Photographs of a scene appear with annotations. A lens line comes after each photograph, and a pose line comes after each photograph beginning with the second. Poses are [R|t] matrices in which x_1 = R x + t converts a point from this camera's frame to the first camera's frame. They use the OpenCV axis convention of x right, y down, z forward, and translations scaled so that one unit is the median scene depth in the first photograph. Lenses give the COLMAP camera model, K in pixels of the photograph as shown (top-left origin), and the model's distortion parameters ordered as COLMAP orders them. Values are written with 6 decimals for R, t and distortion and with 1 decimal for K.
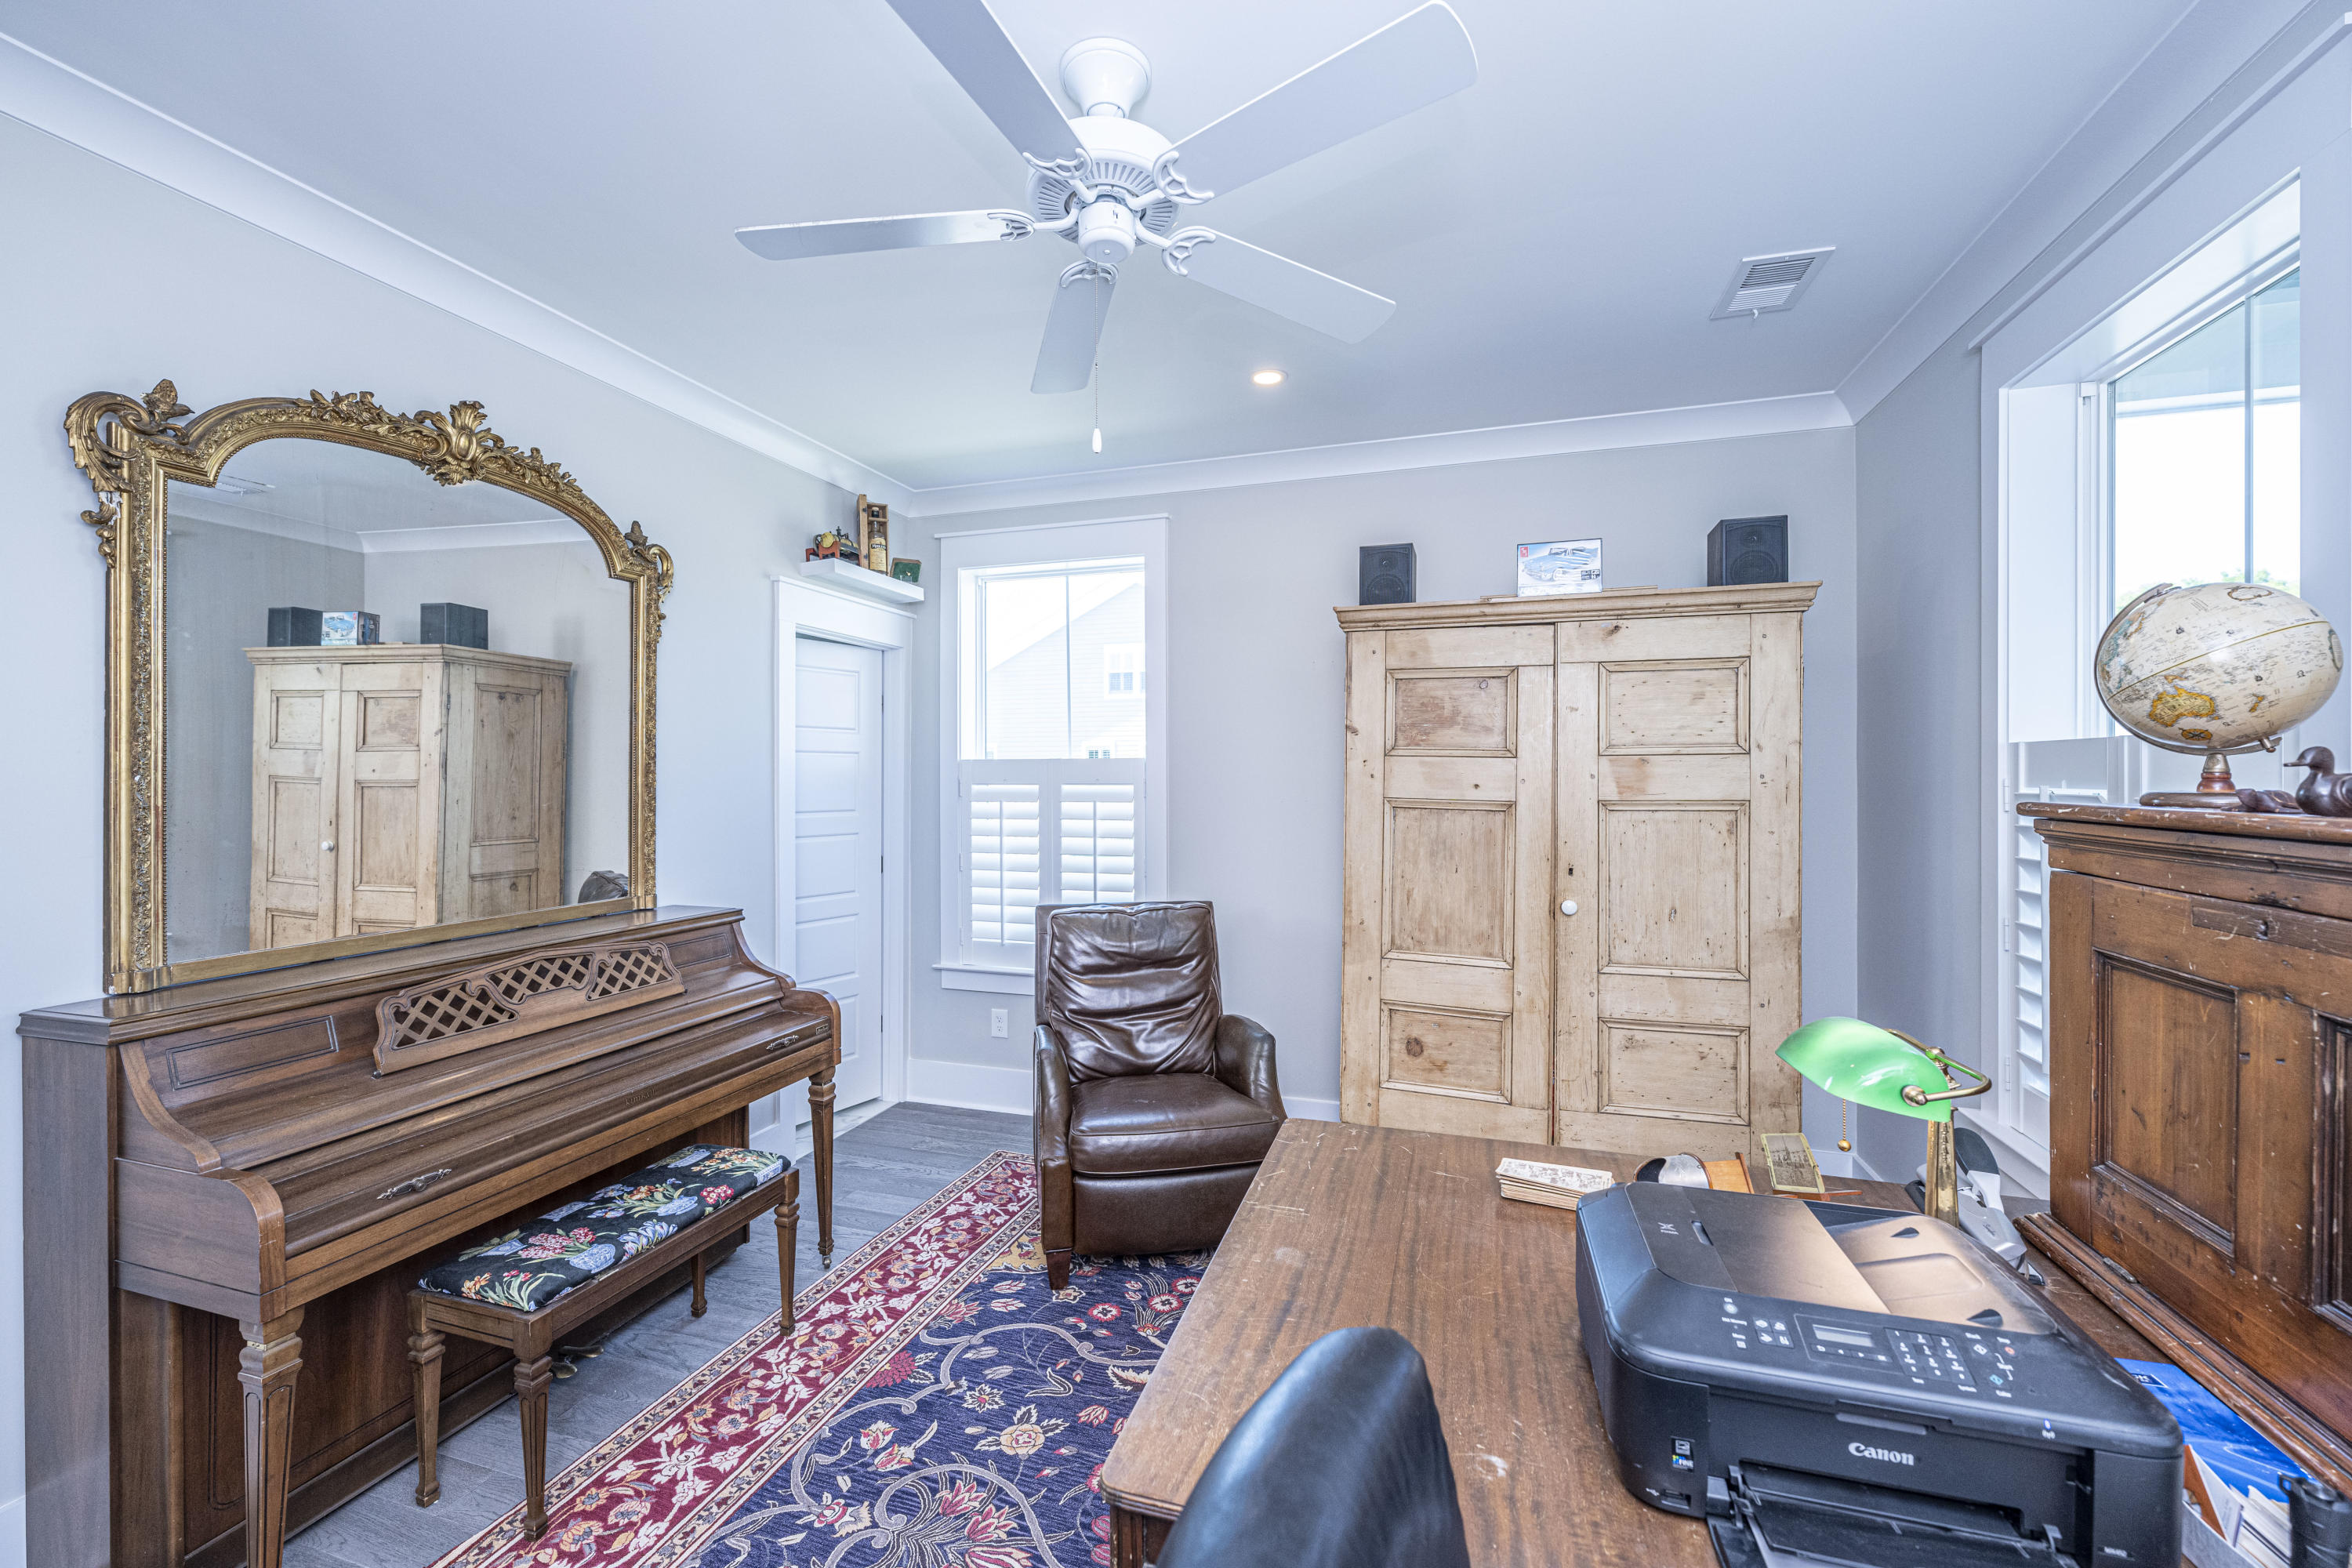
lens RADIAL K [[946.9, 0, 1166.4], [0, 946.9, 776.0], [0, 0, 1]] dist [0.000811, -0.000225]
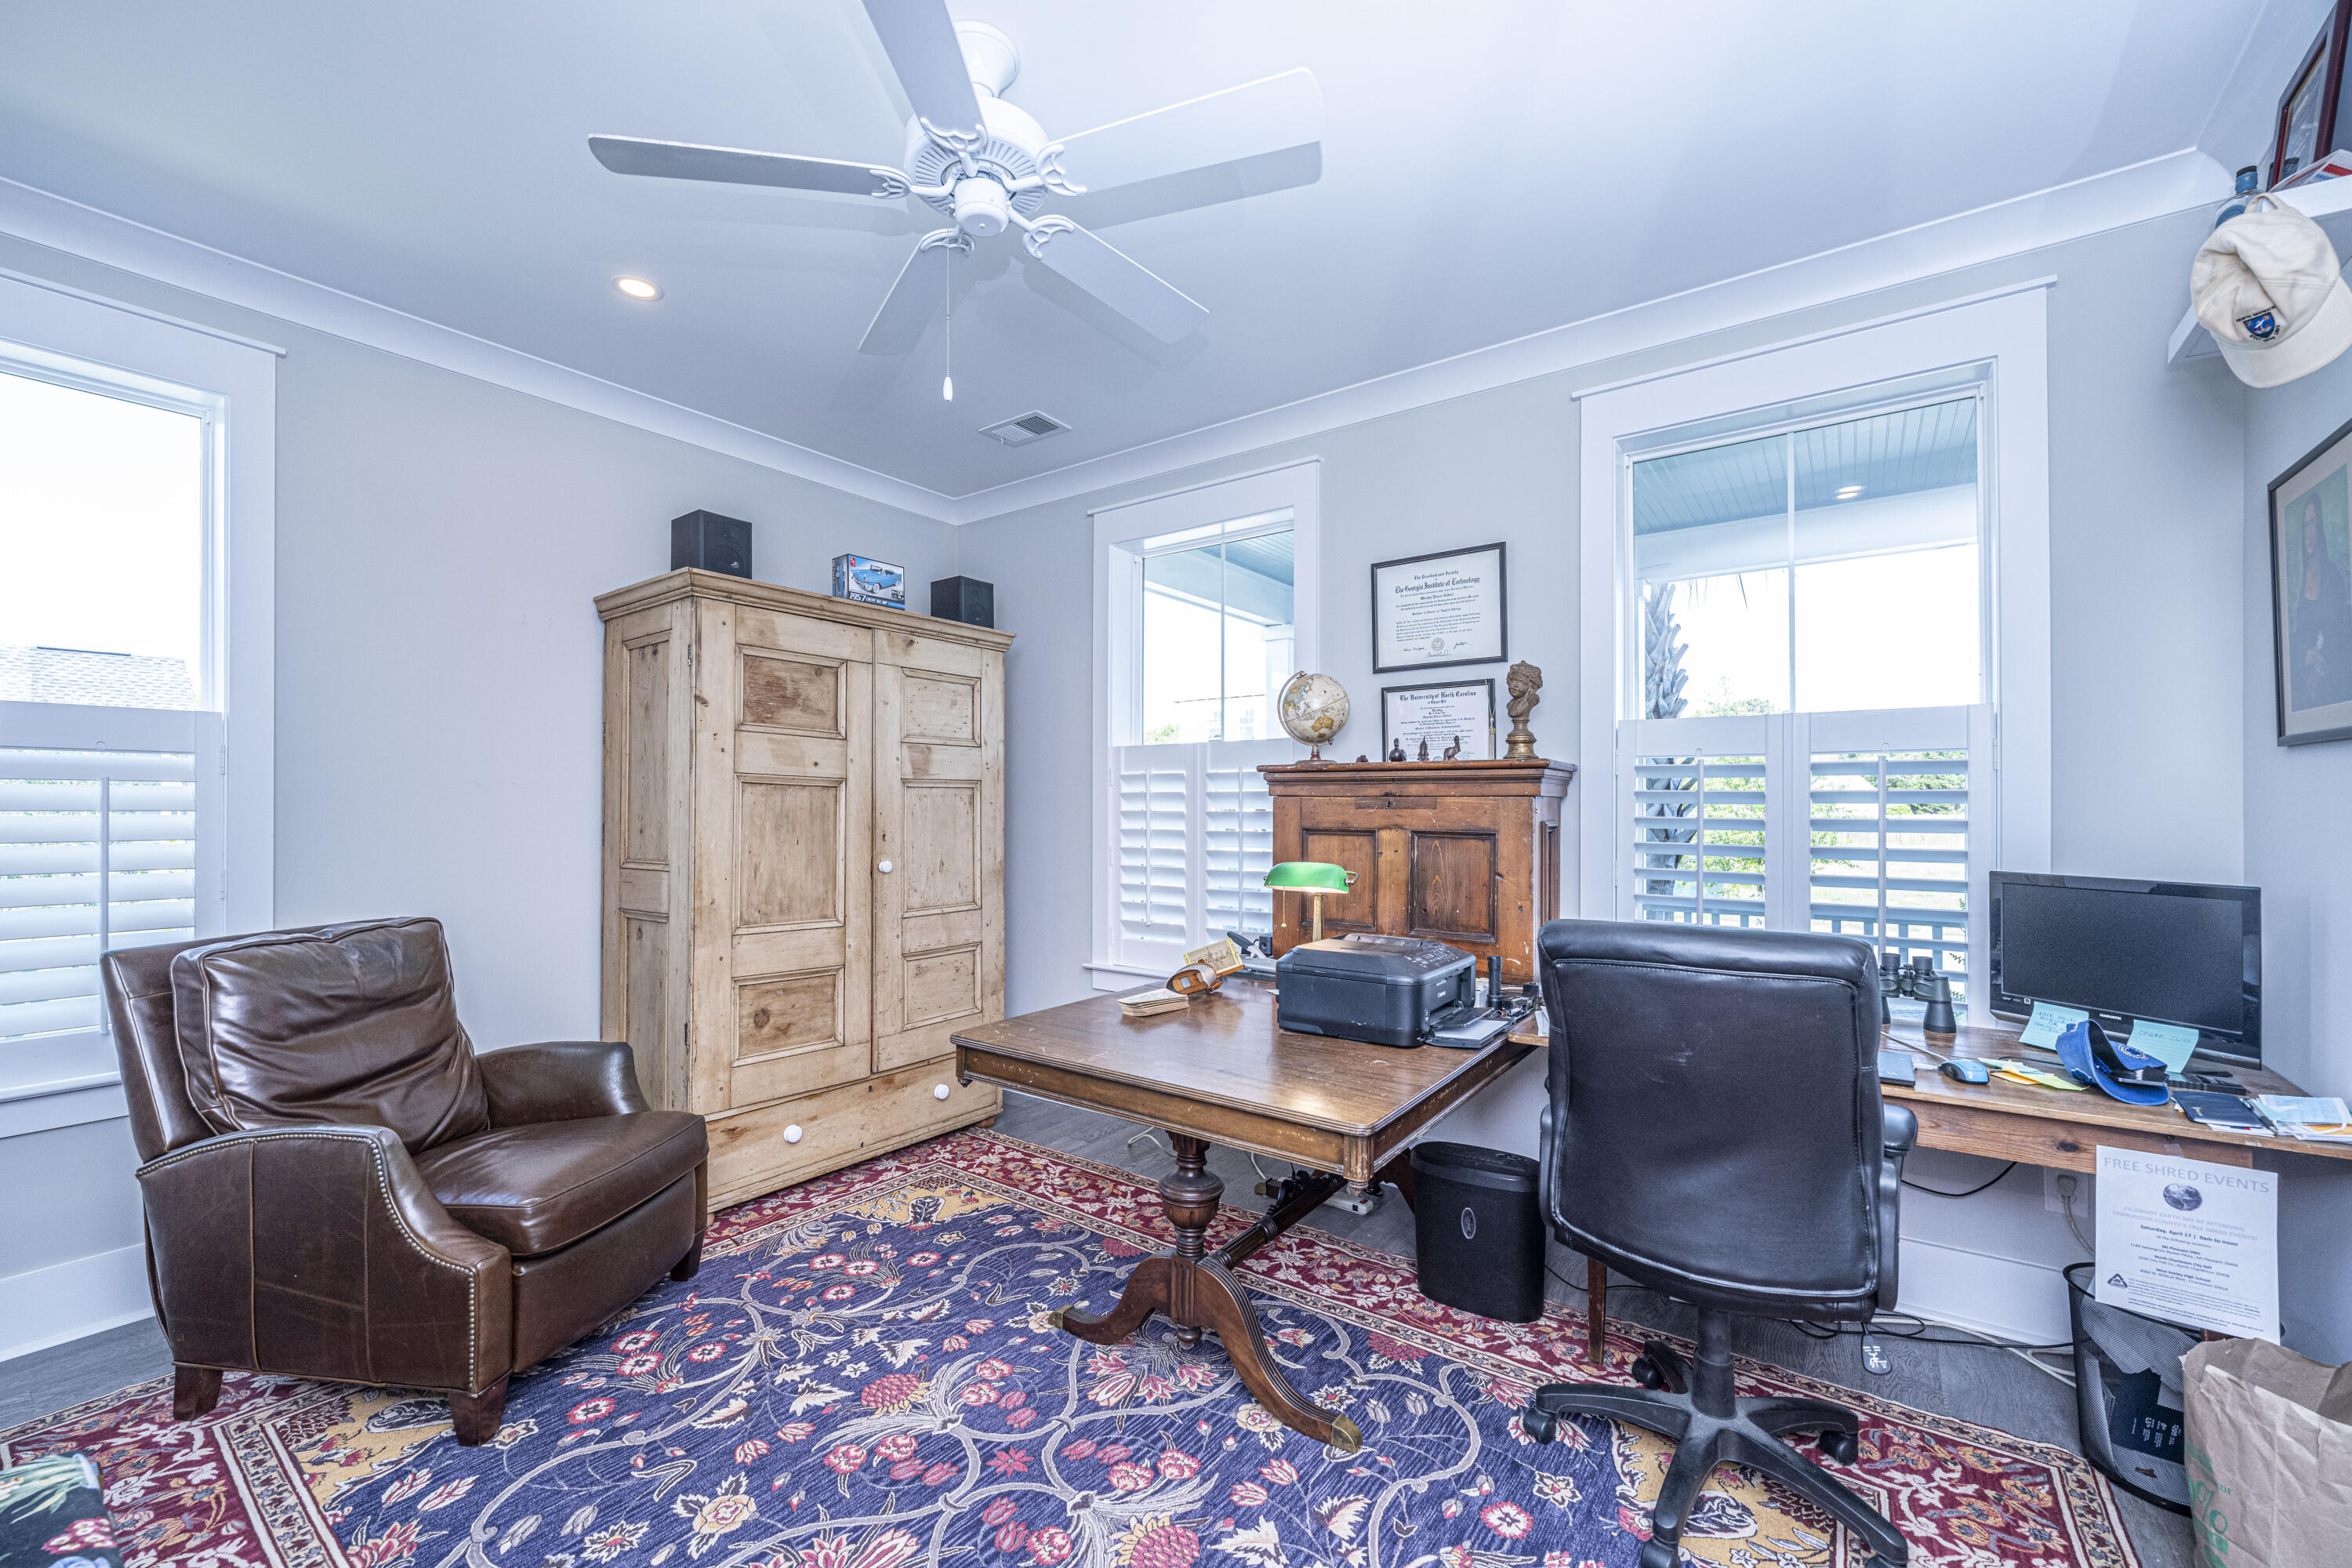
lens RADIAL K [[948.0, 0, 1173.1], [0, 948.0, 803.8], [0, 0, 1]] dist [-0.001371, -0.000044]
pose [[0.315472, 0.004212, 0.948926, -0.581460], [0.000507, 0.999989, -0.004607, 0.062013], [-0.948935, 0.001935, 0.315466, 0.264119]]
